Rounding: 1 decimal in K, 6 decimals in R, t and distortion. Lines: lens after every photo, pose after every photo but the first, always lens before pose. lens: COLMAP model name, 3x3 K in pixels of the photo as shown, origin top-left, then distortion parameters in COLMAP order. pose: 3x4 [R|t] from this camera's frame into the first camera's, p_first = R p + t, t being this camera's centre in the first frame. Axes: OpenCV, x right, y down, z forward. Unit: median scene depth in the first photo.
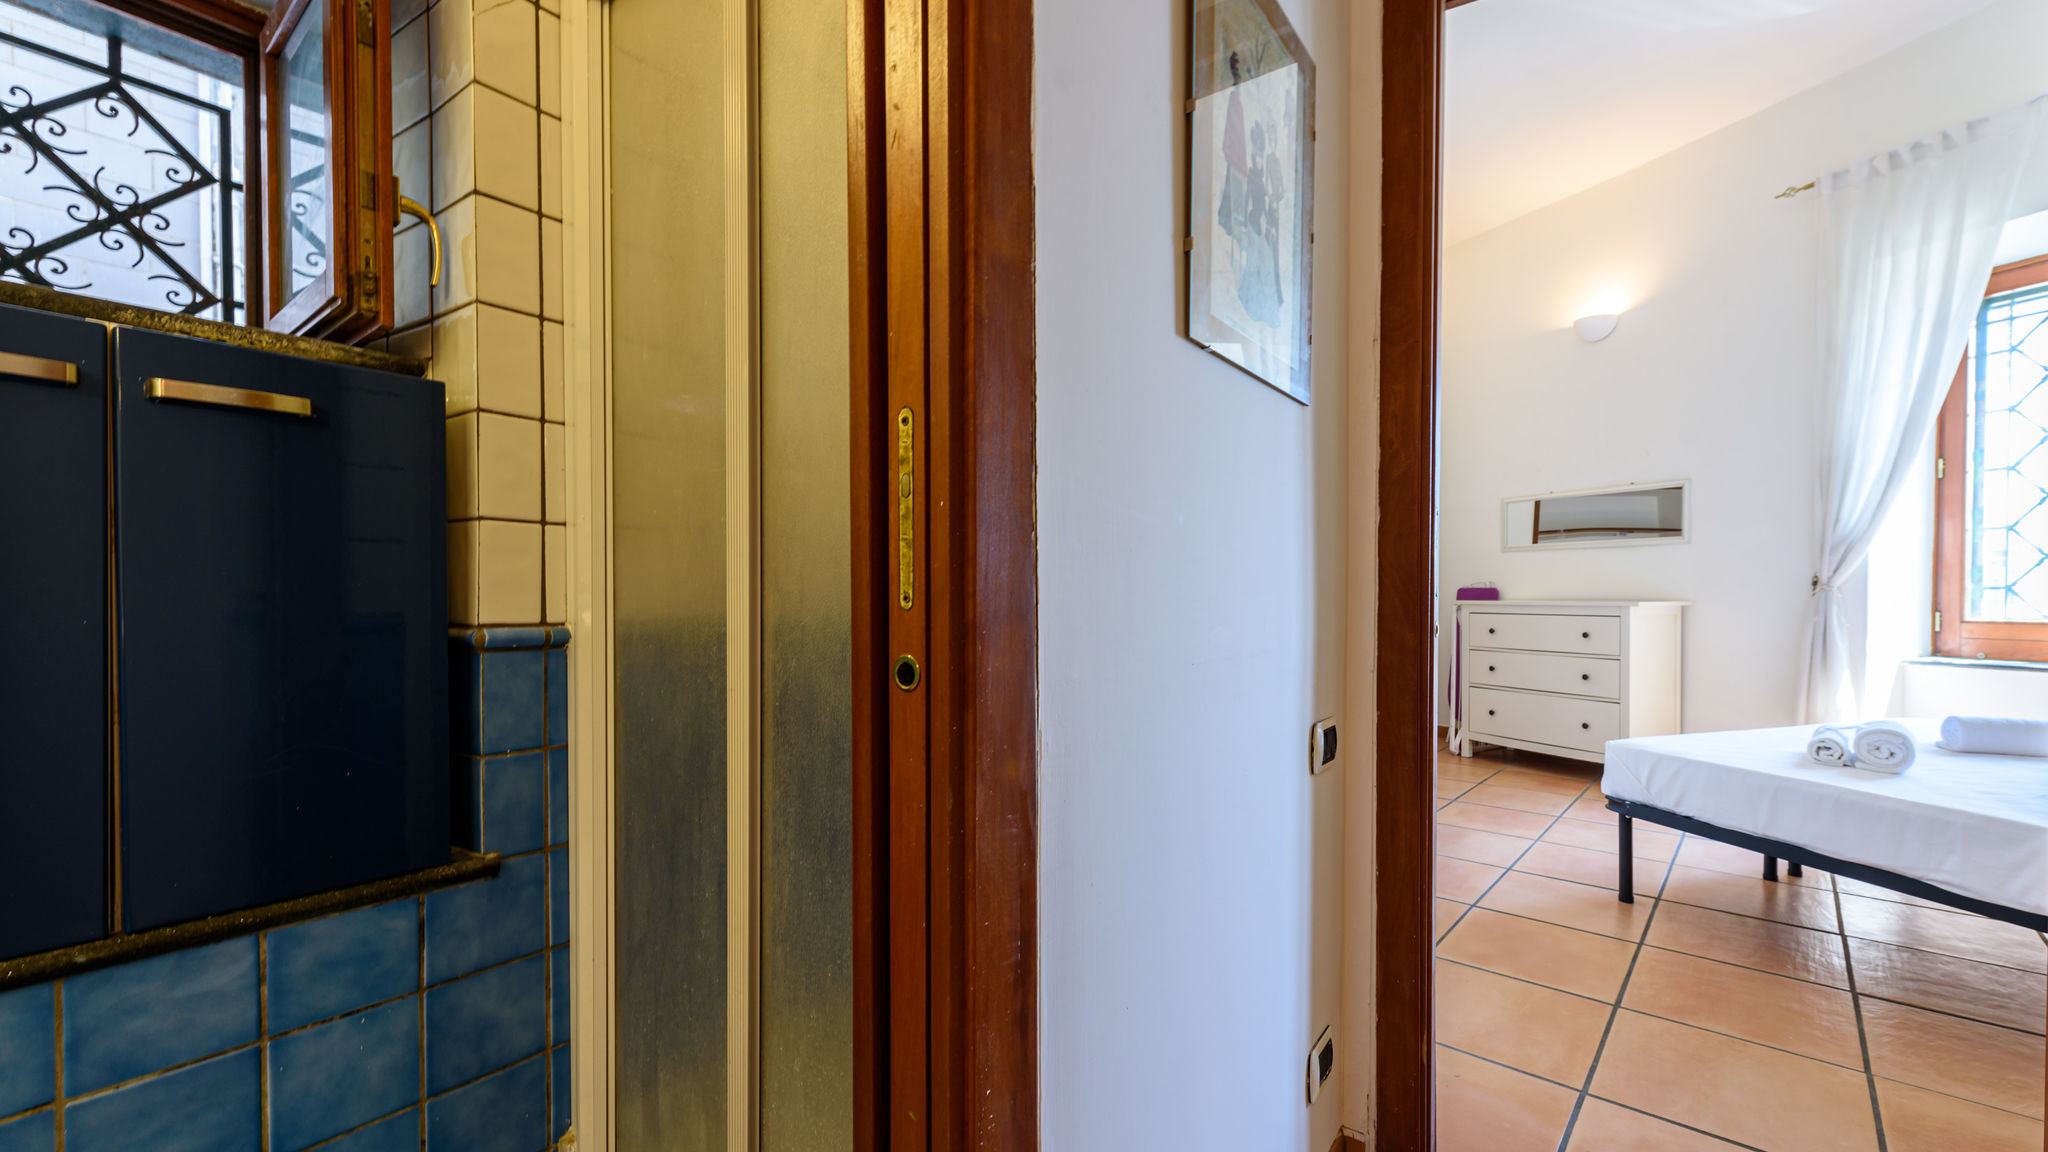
lens RADIAL K [[821.7, 0, 1107.0], [0, 821.7, 613.4], [0, 0, 1]] dist [0.011190, -0.003762]
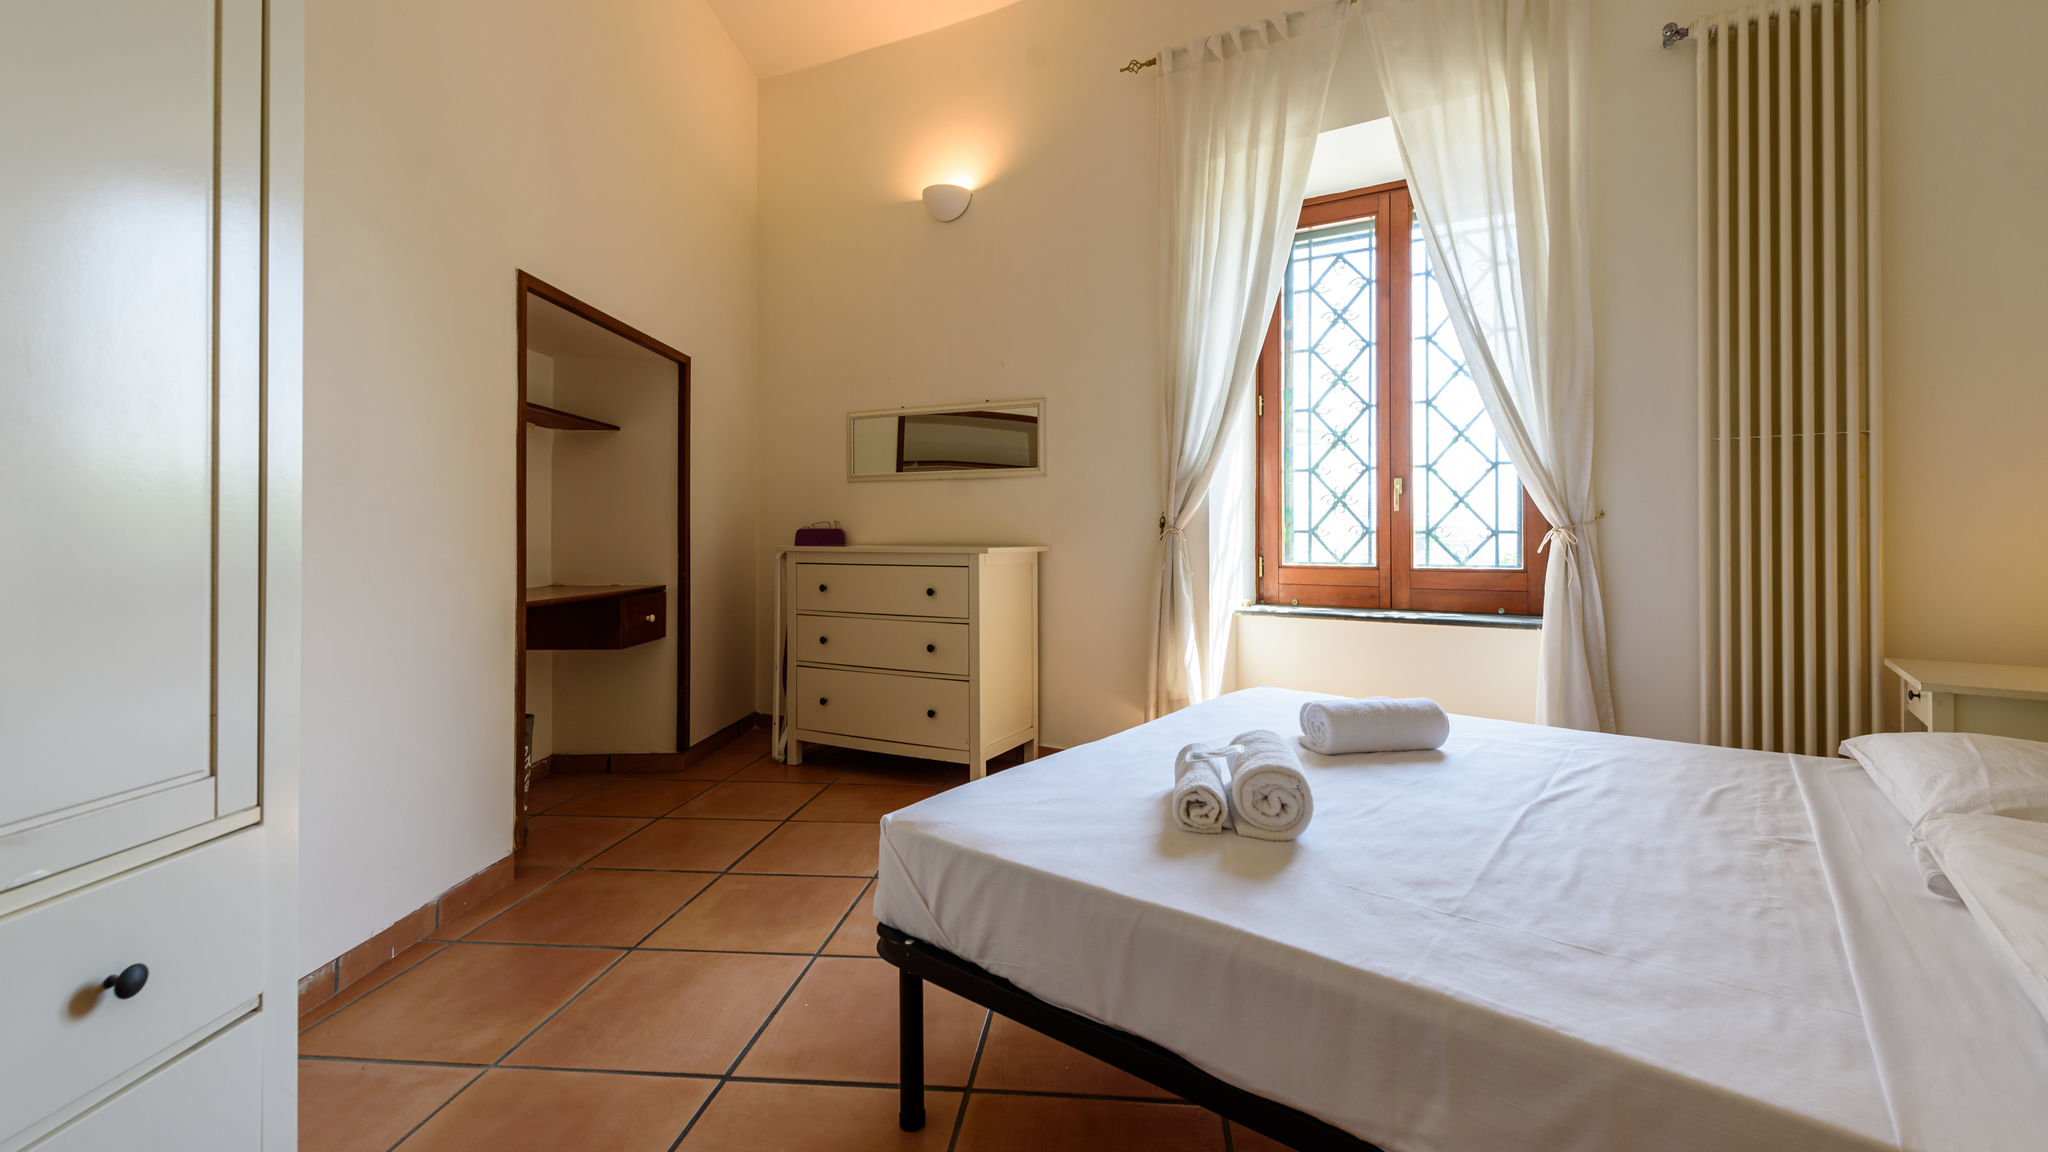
lens RADIAL K [[821.7, 0, 1031.5], [0, 821.7, 543.0], [0, 0, 1]] dist [0.011190, -0.003762]
pose [[0.844491, -0.001324, 0.535569, 0.286779], [0.009789, 0.999868, -0.012964, -0.008315], [-0.535481, 0.016191, 0.844392, 0.355652]]
